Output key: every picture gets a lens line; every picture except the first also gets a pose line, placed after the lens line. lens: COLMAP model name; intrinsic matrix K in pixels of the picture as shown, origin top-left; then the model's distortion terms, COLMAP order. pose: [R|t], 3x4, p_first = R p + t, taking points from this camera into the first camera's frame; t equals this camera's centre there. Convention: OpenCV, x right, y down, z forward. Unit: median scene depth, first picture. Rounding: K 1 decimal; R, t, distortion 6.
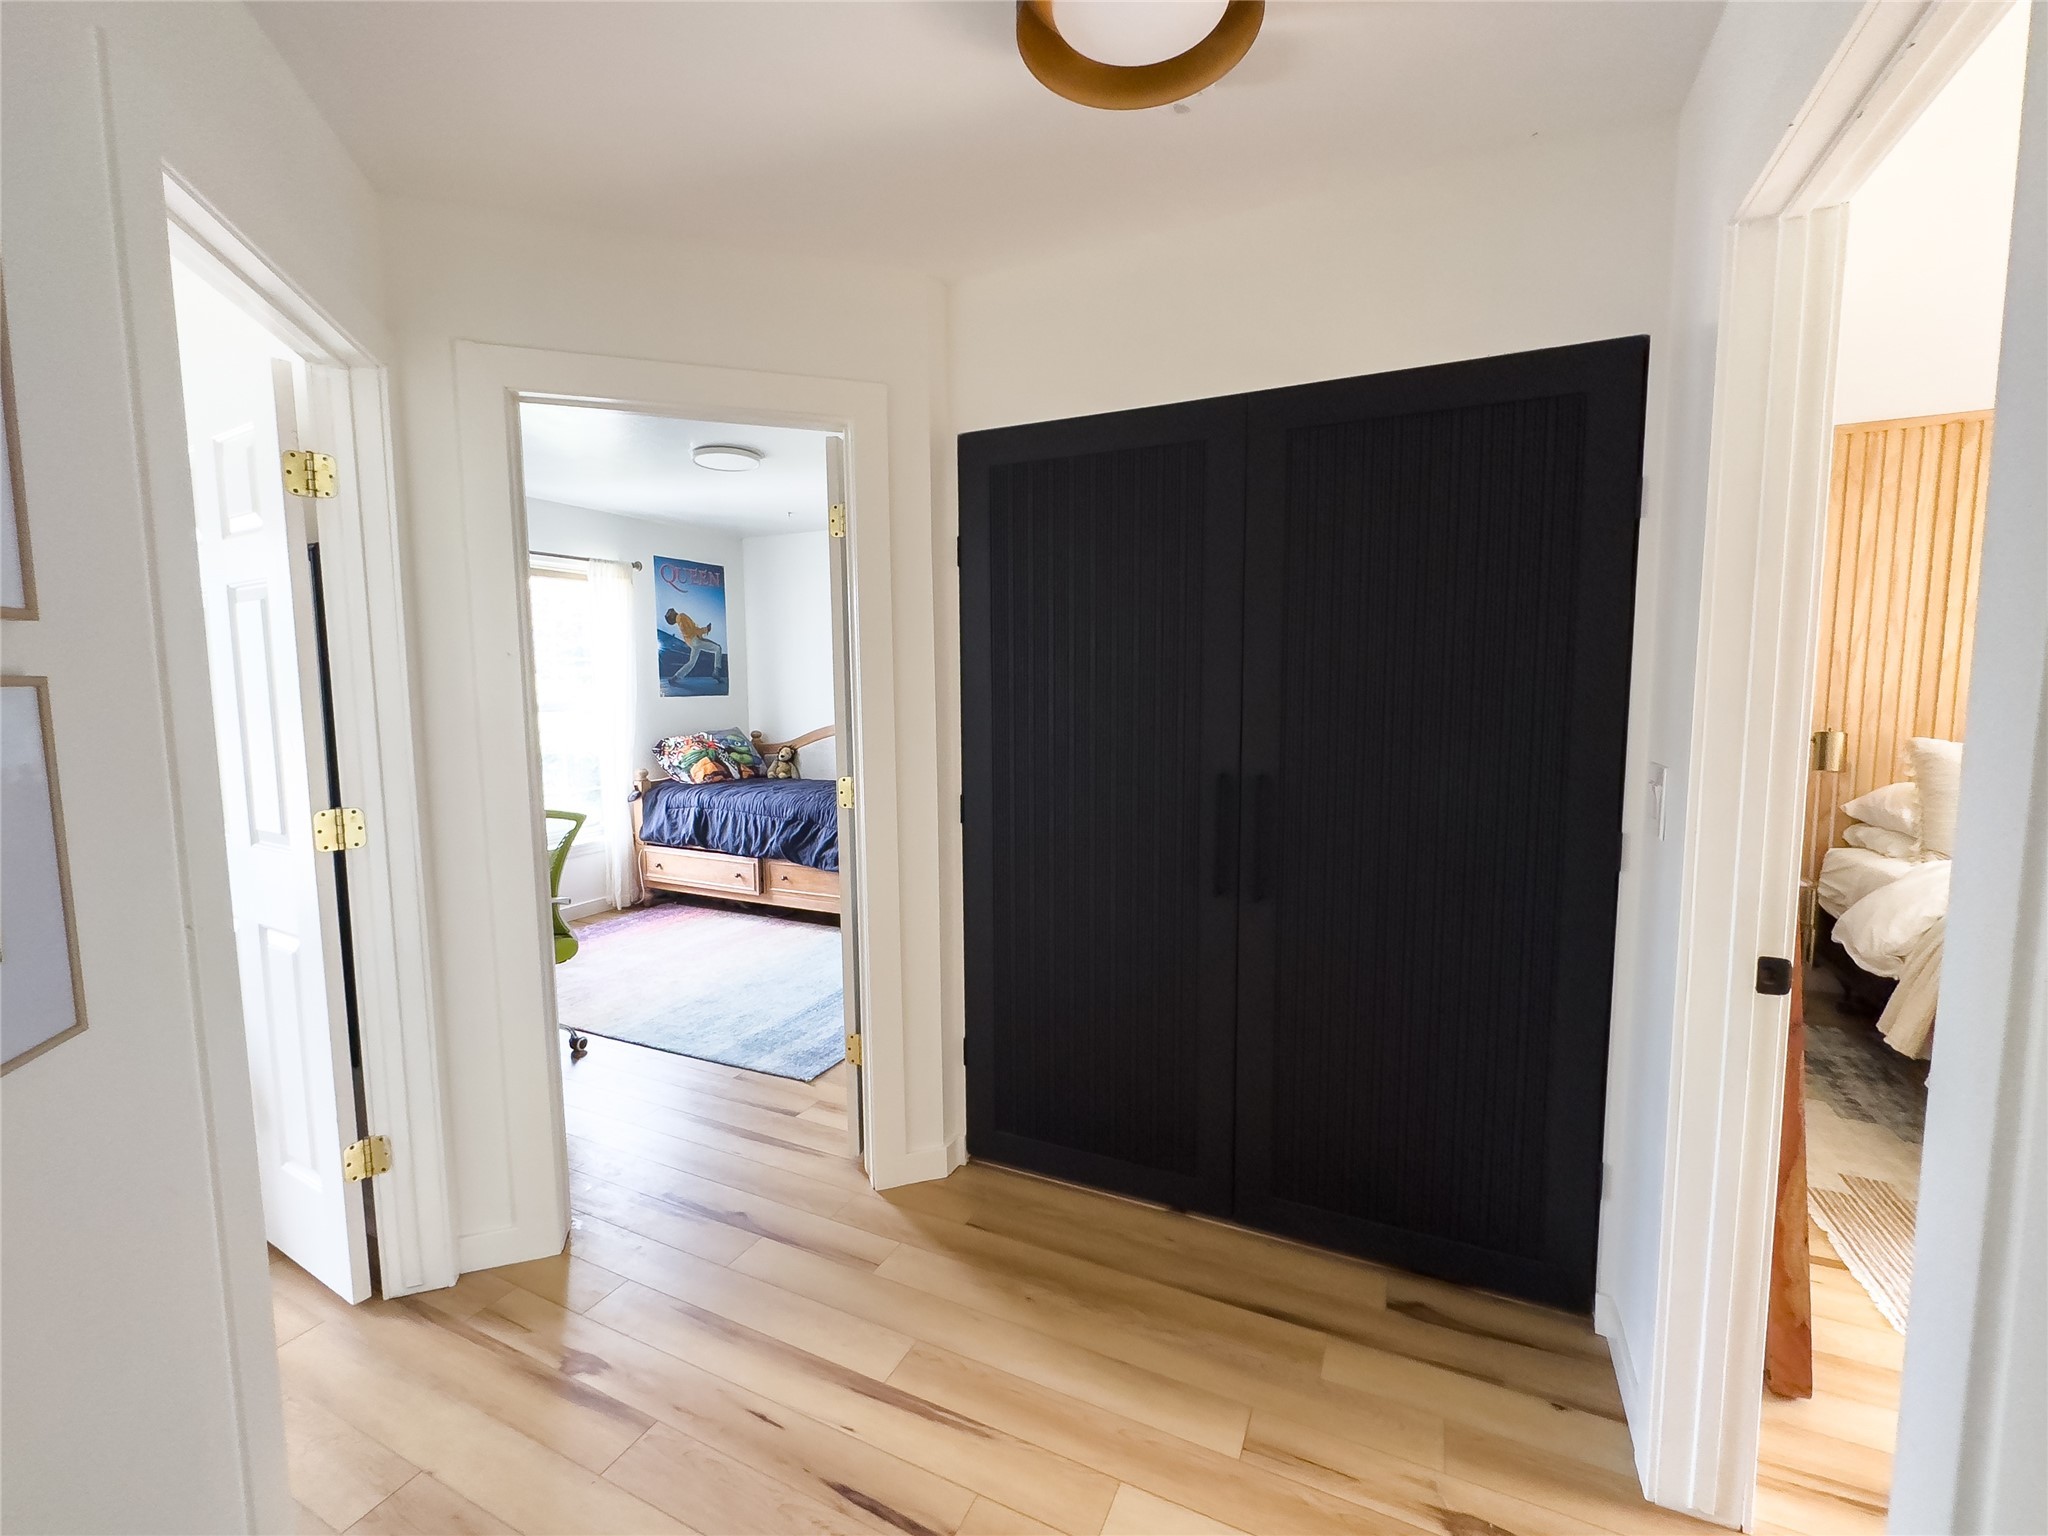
lens RADIAL K [[858.7, 0, 1026.7], [0, 858.7, 759.9], [0, 0, 1]] dist [-0.002895, -0.000166]
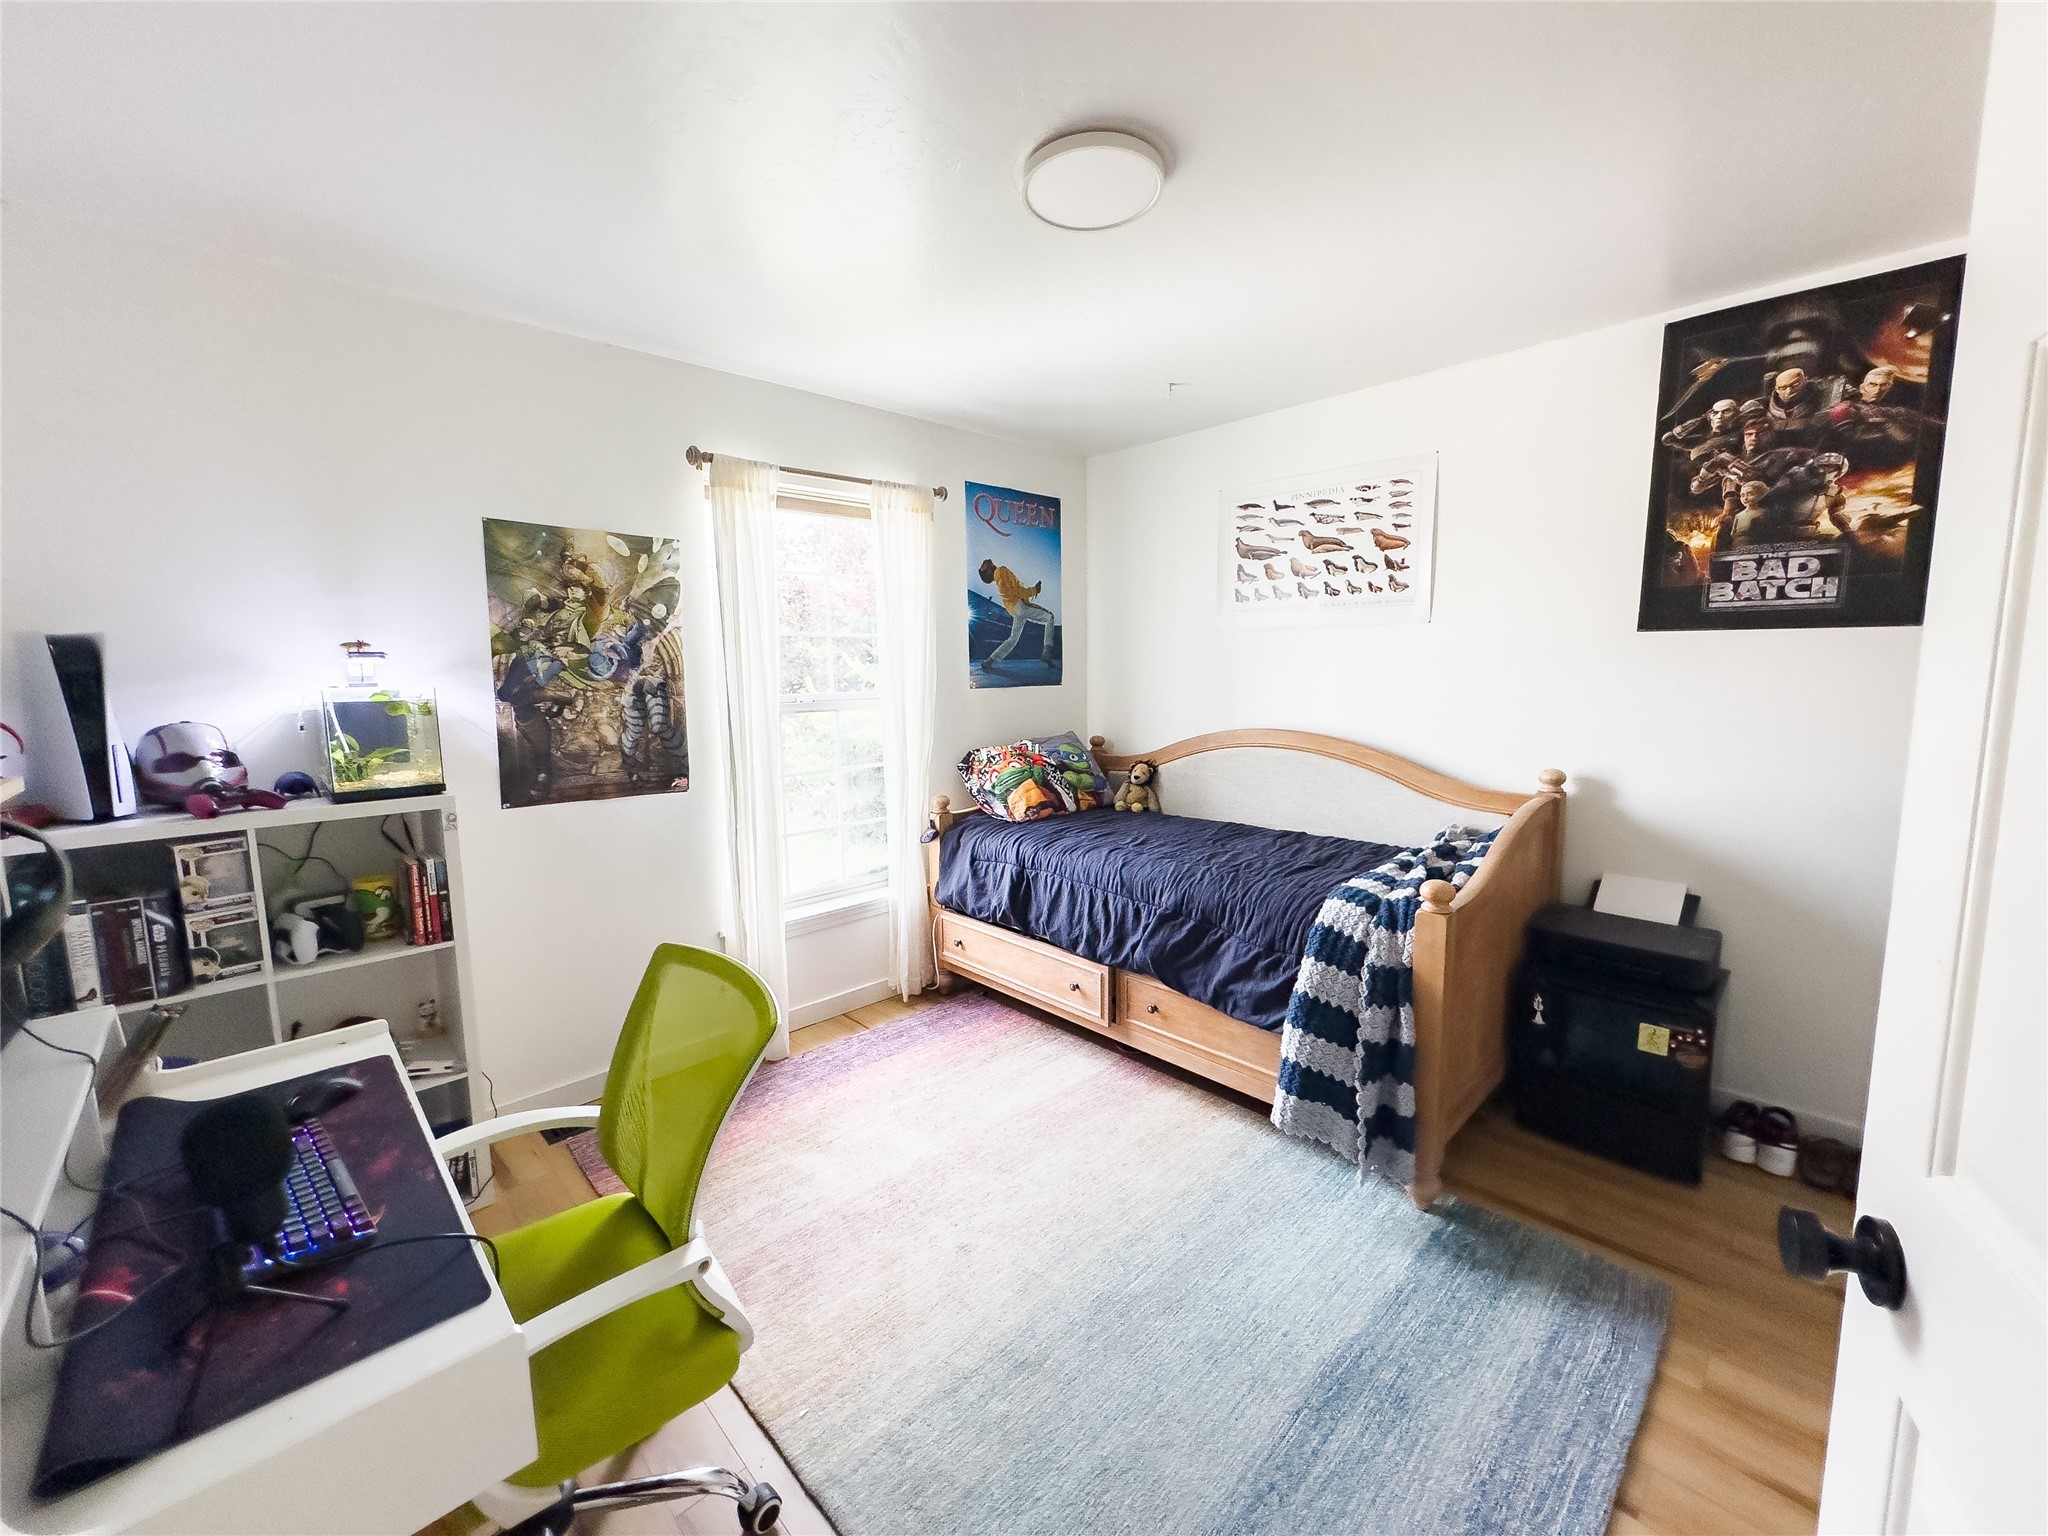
lens RADIAL K [[828.7, 0, 1019.5], [0, 828.7, 763.2], [0, 0, 1]] dist [-0.002419, -0.000501]
pose [[0.934079, 0.037669, -0.355073, -0.160742], [-0.026512, 0.998991, 0.036238, -0.041282], [0.356080, -0.024436, 0.934136, 0.415944]]
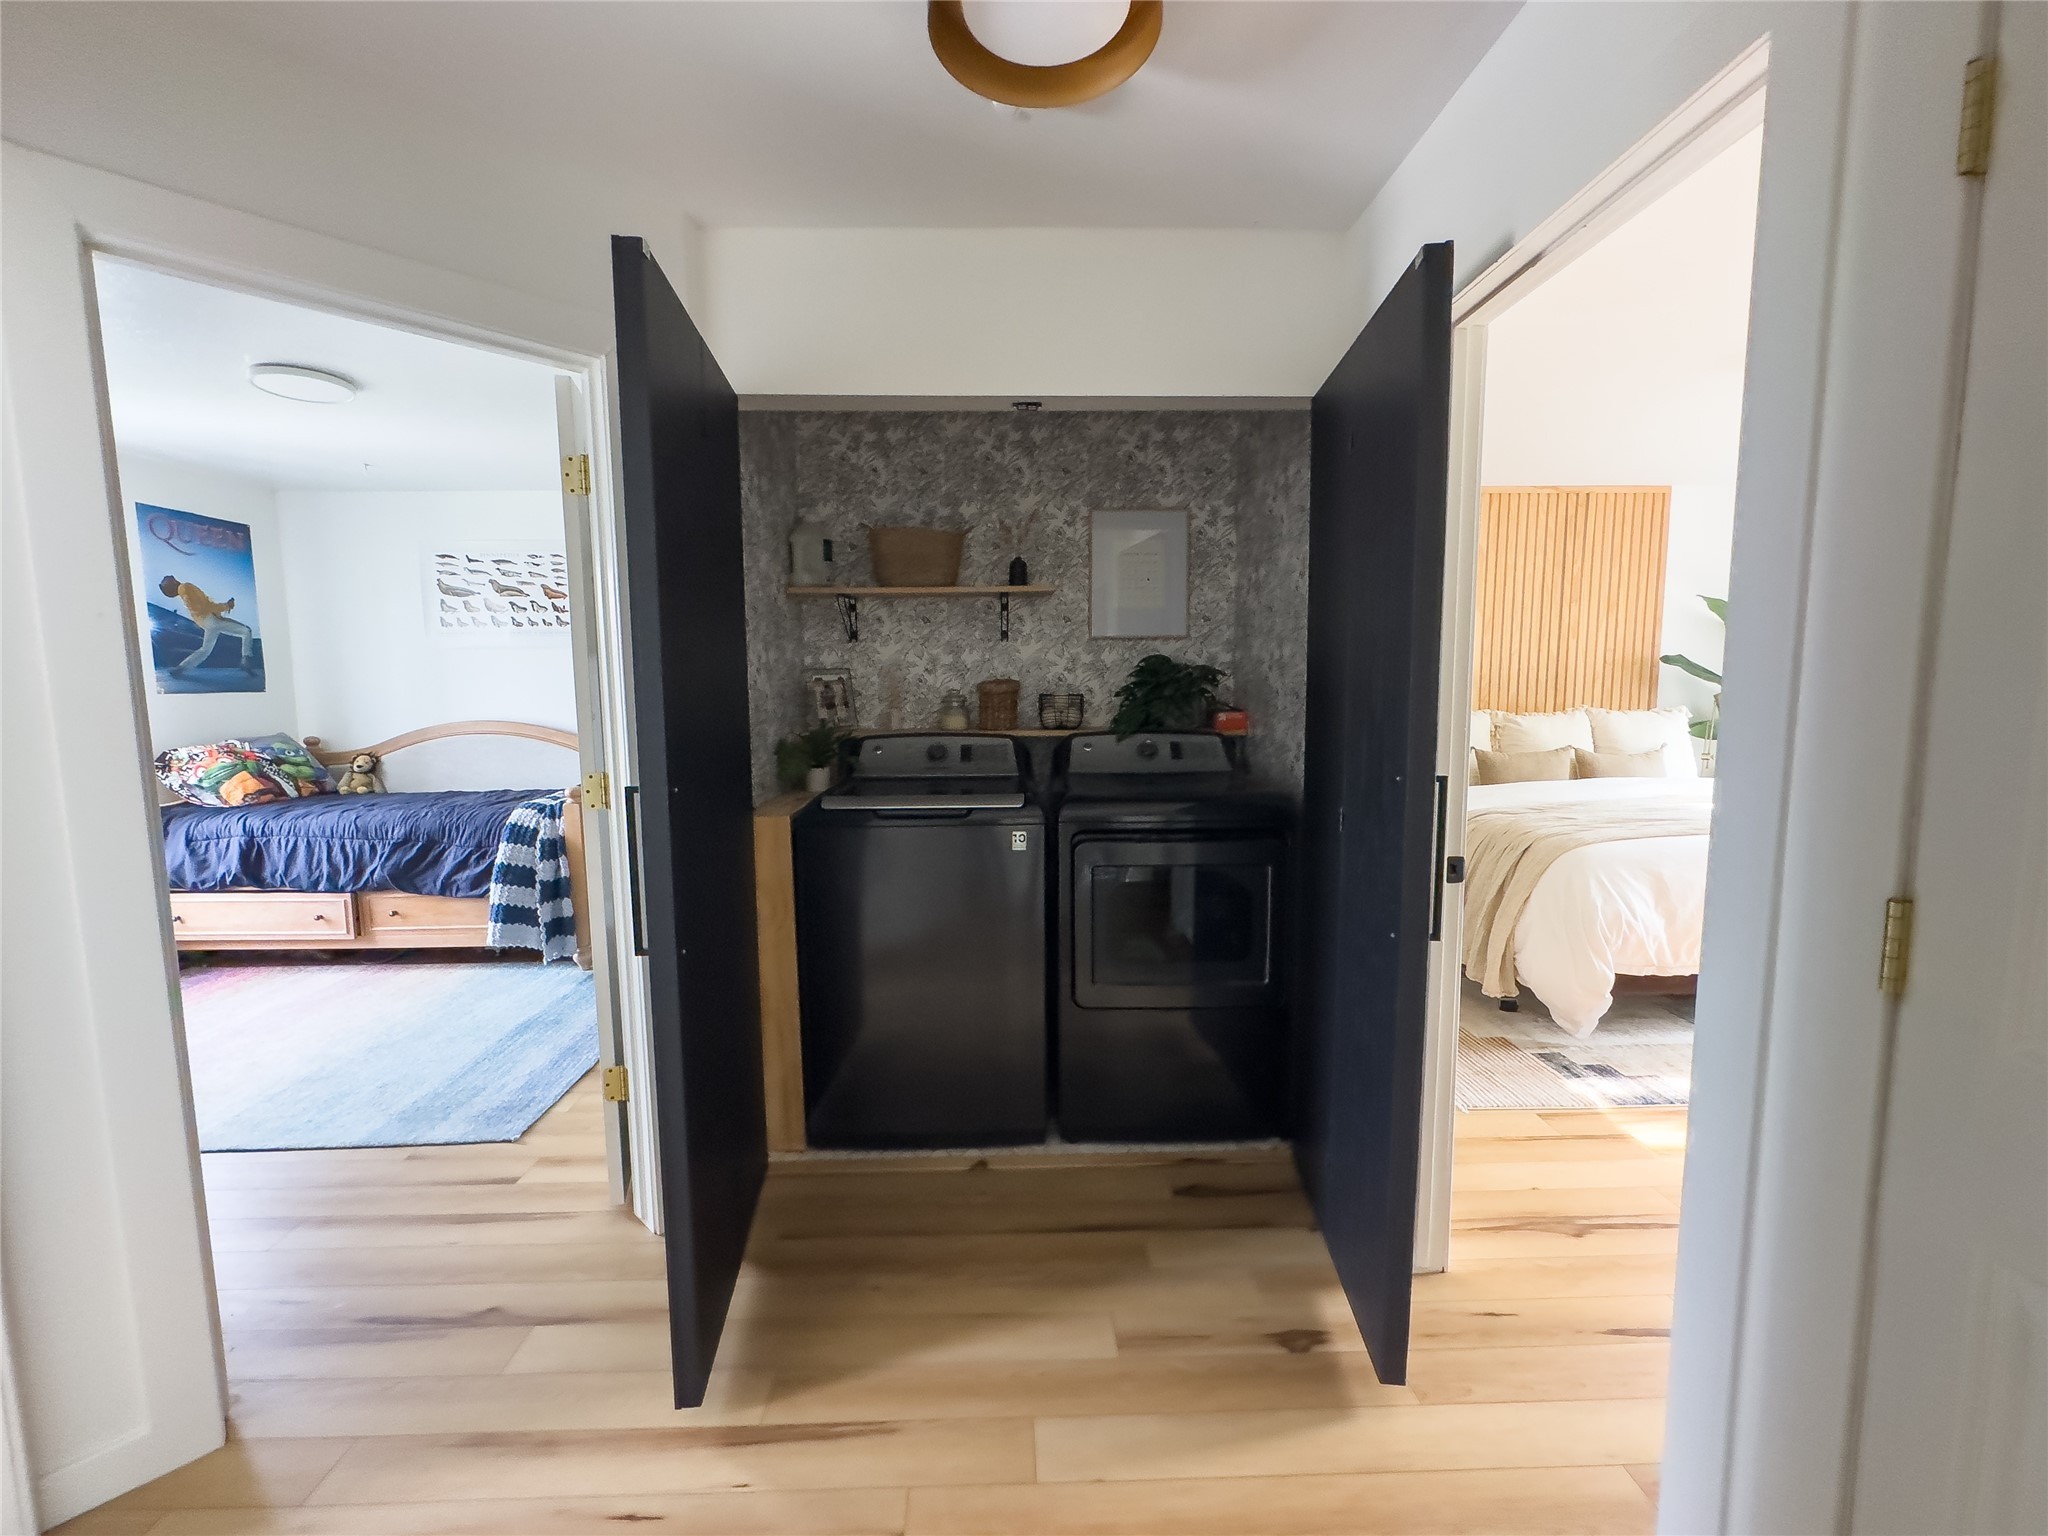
lens RADIAL K [[828.7, 0, 1019.5], [0, 828.7, 763.2], [0, 0, 1]] dist [-0.002419, -0.000501]
pose [[0.892897, -0.046285, 0.447877, -0.088869], [0.042340, 0.998926, 0.018822, 0.005074], [-0.448267, 0.002157, 0.893897, 0.026646]]
